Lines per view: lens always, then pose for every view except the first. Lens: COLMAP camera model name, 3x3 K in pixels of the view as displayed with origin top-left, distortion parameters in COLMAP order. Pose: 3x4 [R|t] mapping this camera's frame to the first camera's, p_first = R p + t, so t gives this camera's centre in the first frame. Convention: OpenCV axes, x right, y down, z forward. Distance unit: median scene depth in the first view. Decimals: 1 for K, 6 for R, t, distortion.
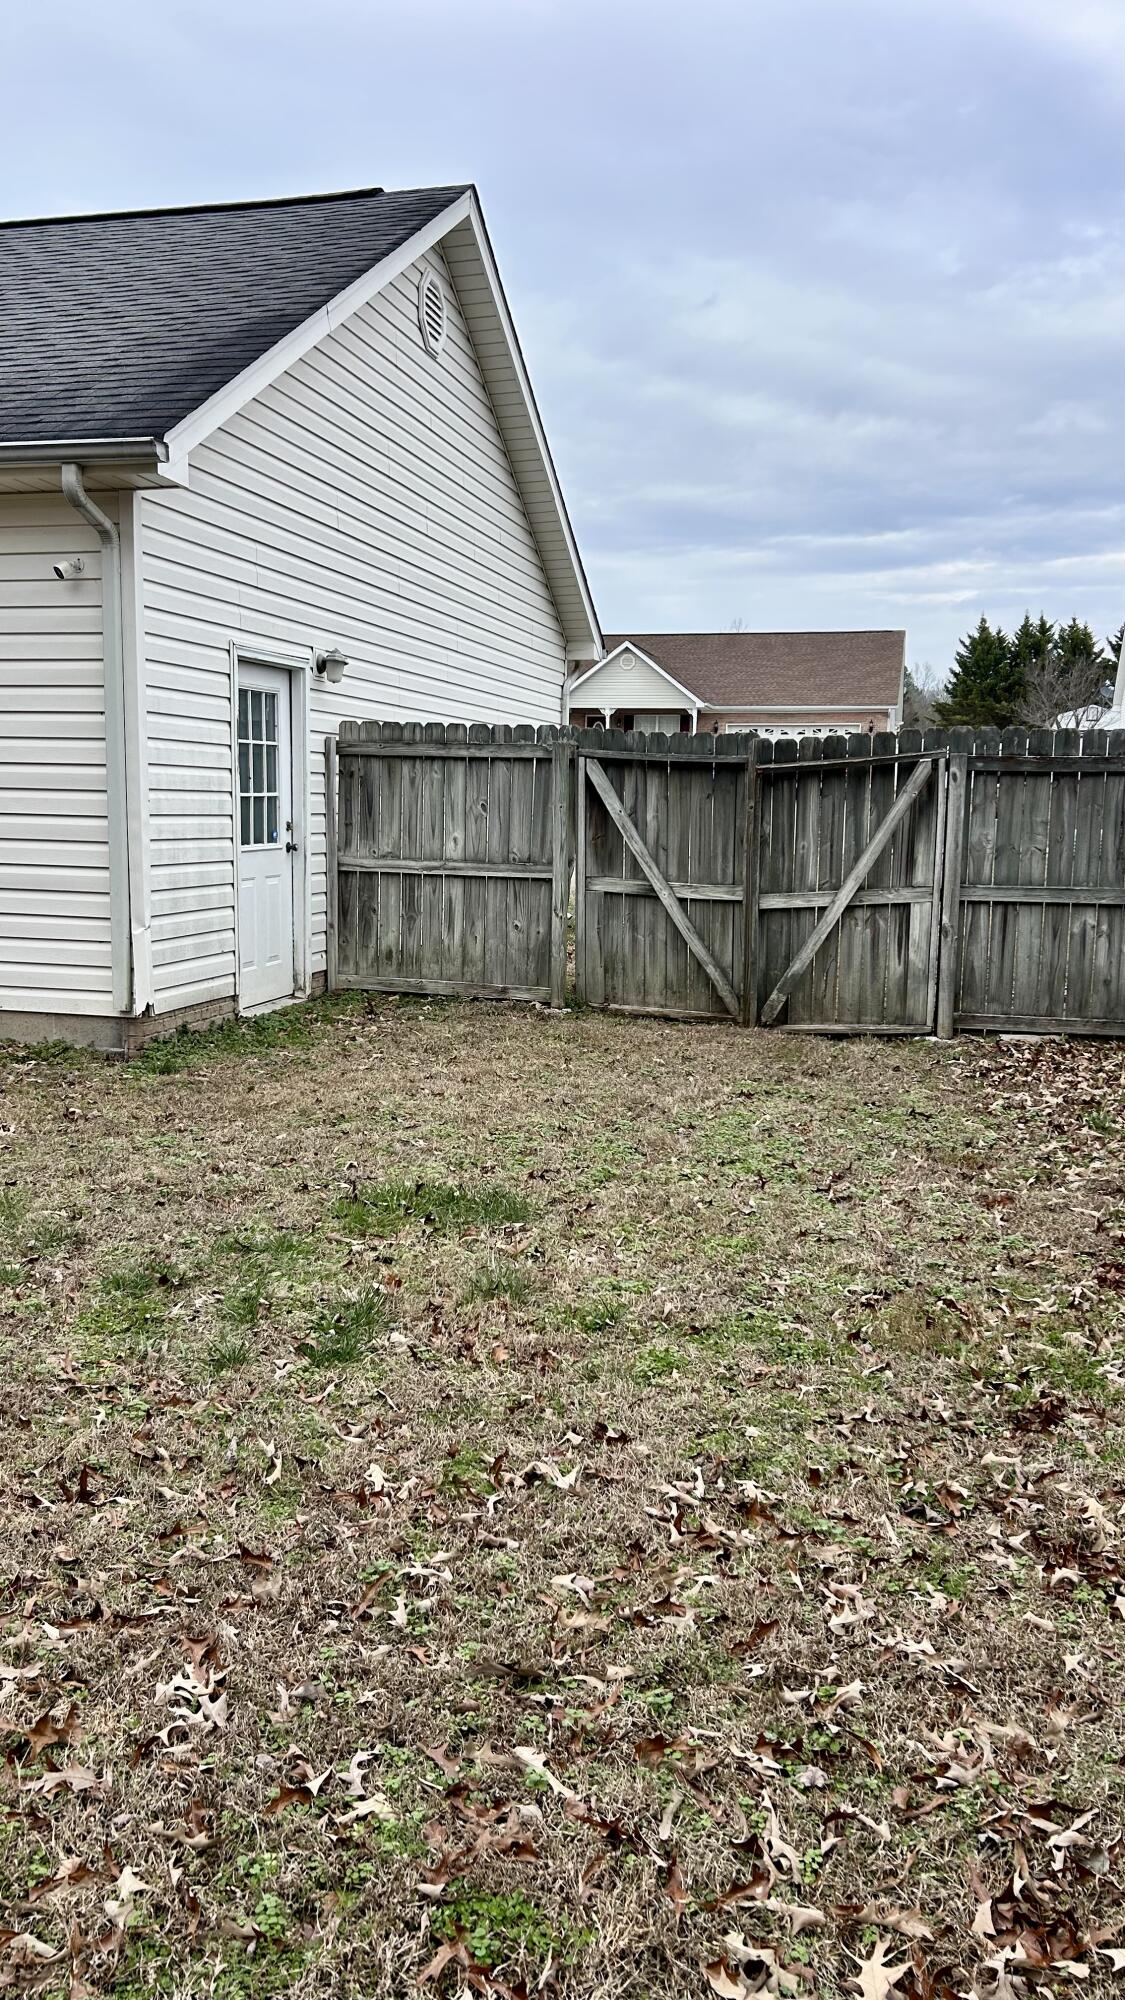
lens RADIAL K [[1511.4, 0, 563.1], [0, 1511.4, 997.5], [0, 0, 1]] dist [0.046718, -0.057319]
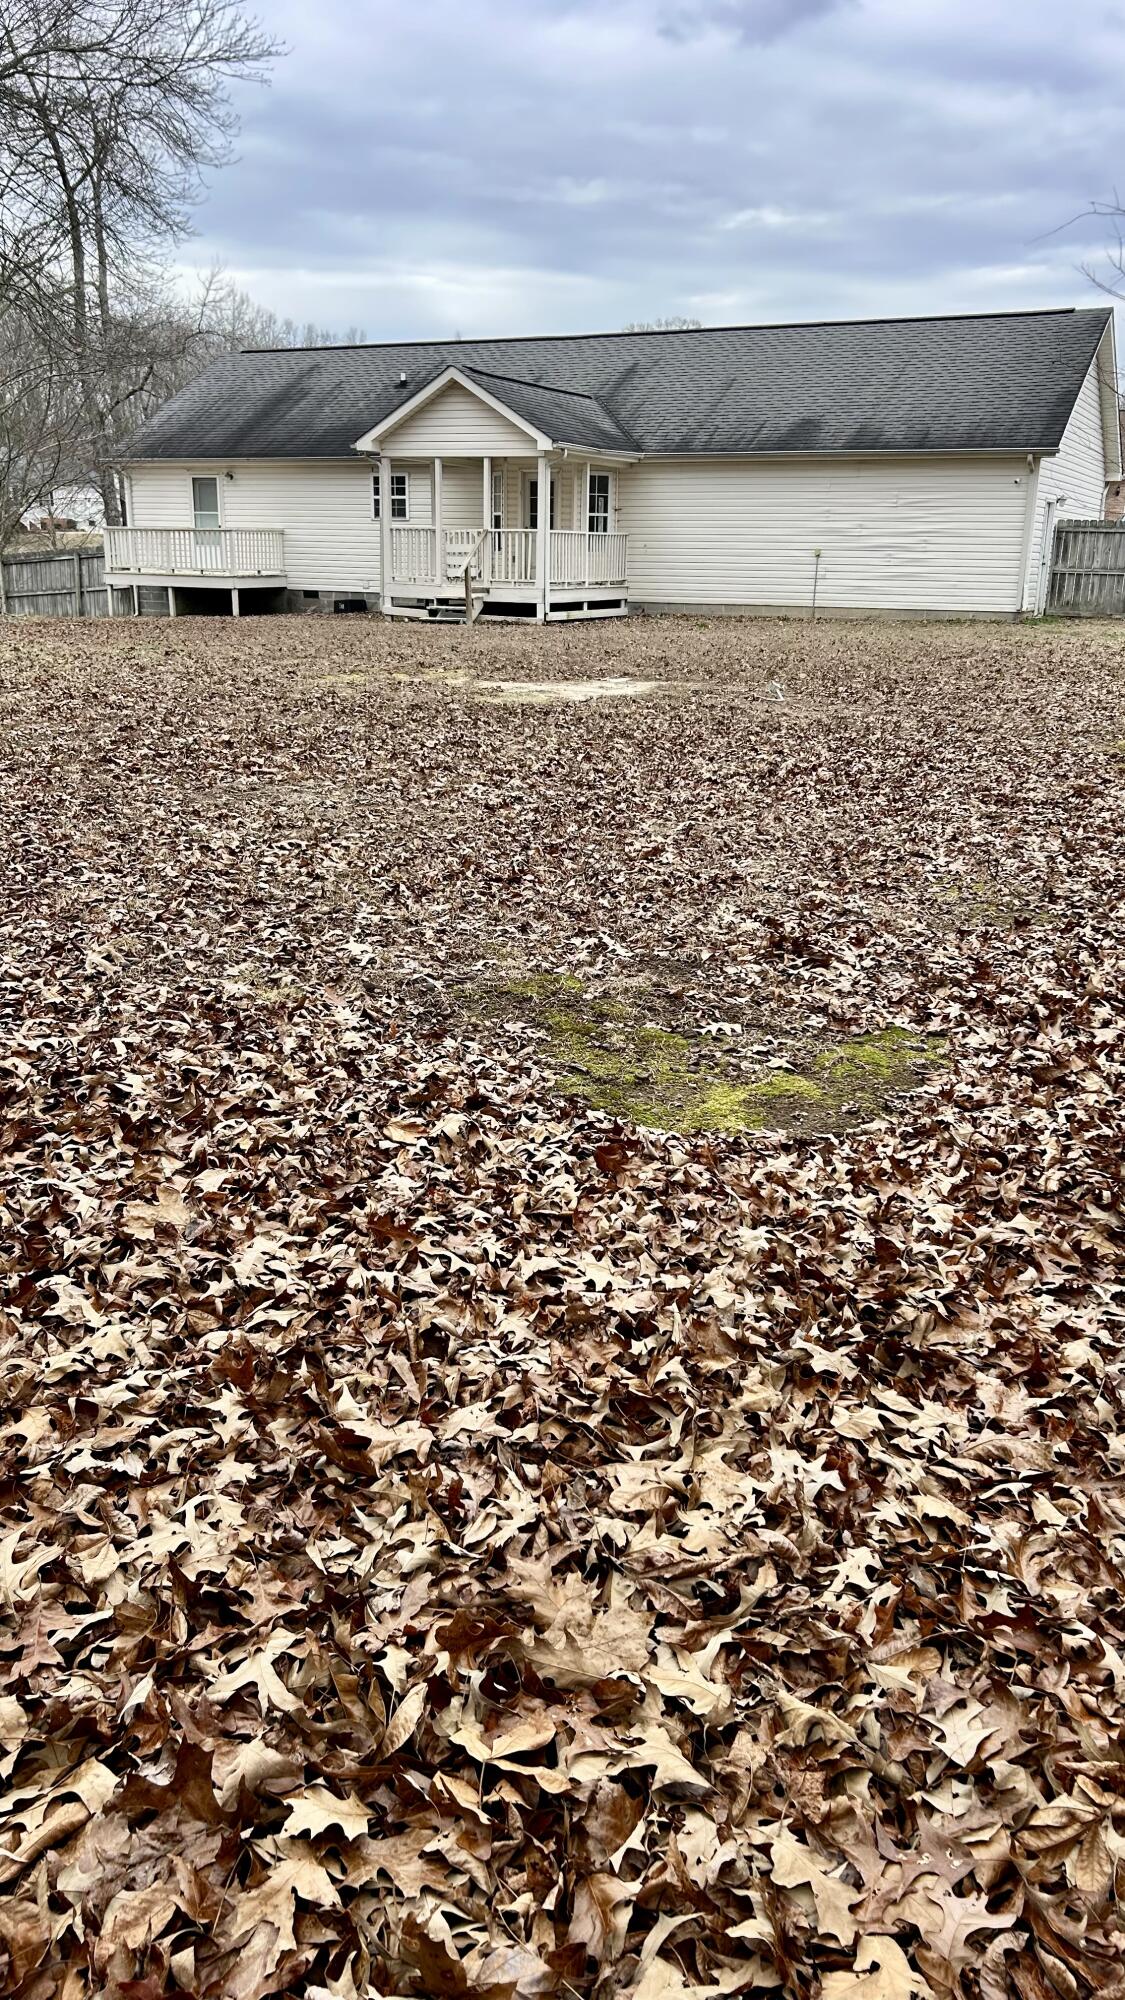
lens RADIAL K [[1511.4, 0, 542.0], [0, 1511.4, 990.4], [0, 0, 1]] dist [0.046718, -0.057319]
pose [[0.977998, 0.050009, -0.202531, -0.494904], [-0.020292, 0.989043, 0.146228, 0.313244], [0.207624, -0.138901, 0.968297, -2.223029]]
